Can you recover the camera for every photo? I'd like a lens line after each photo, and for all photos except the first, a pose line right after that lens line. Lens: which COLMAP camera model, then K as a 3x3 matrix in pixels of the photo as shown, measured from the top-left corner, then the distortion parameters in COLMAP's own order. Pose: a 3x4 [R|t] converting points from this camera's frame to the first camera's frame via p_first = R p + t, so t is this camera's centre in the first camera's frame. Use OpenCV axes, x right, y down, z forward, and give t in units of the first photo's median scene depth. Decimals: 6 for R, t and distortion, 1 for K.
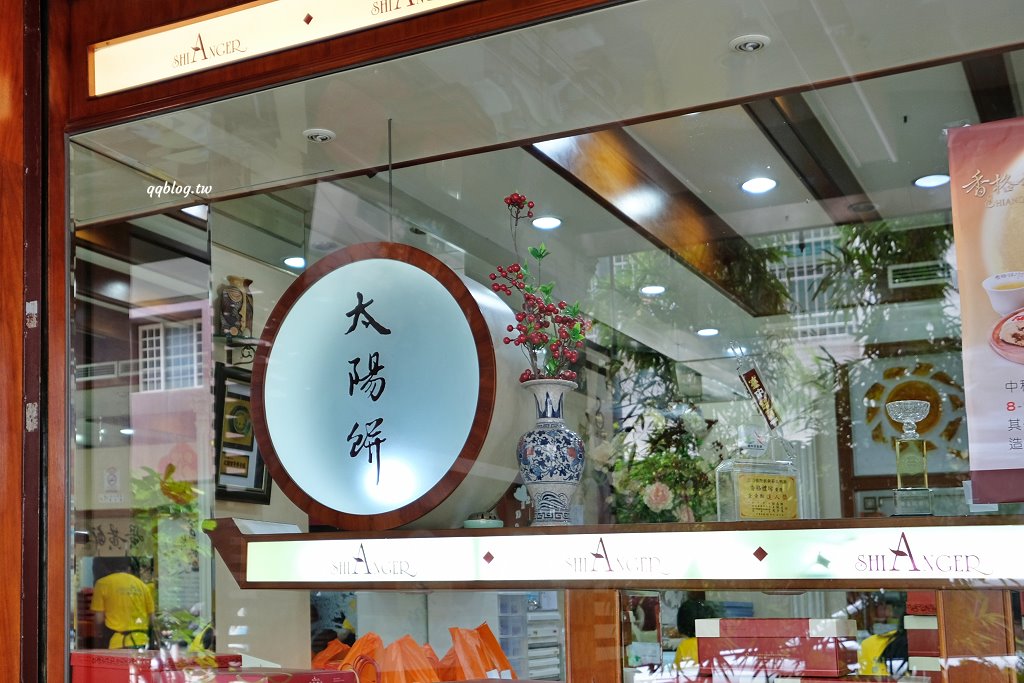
lens RADIAL K [[1183.7, 0, 511.8], [0, 1183.7, 430.6], [0, 0, 1]] dist [0.015967, 0.030210]
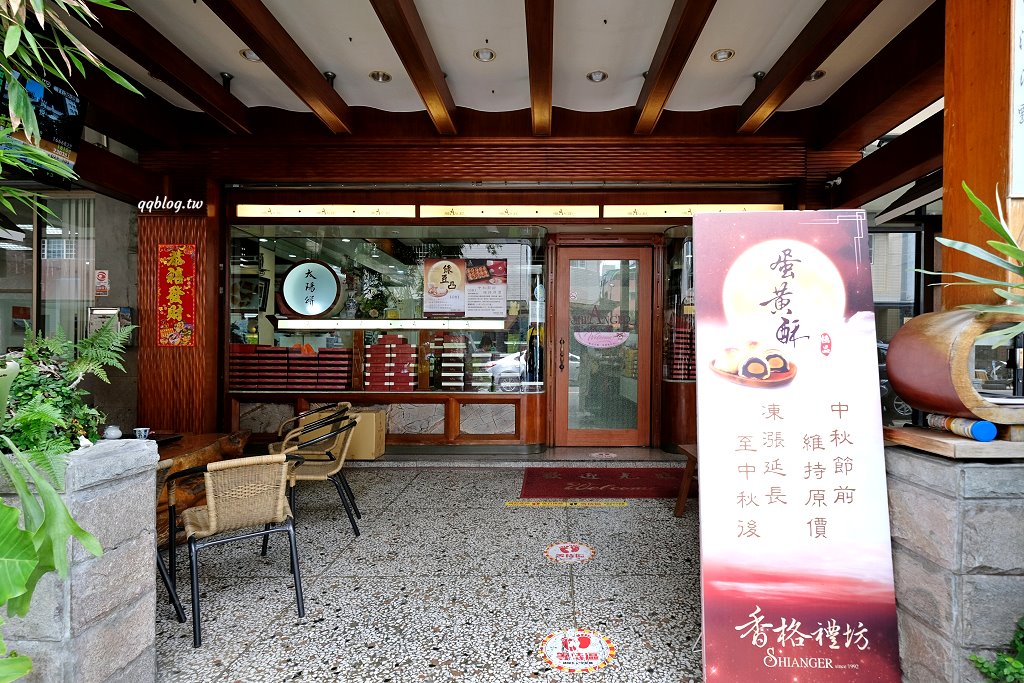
lens RADIAL K [[471.3, 0, 542.0], [0, 471.3, 346.6], [0, 0, 1]] dist [0.000124, -0.000058]
pose [[0.895832, 0.010534, 0.444269, -0.117007], [-0.065071, 0.992053, 0.107689, -0.067305], [-0.439604, -0.125380, 0.889398, -1.085999]]
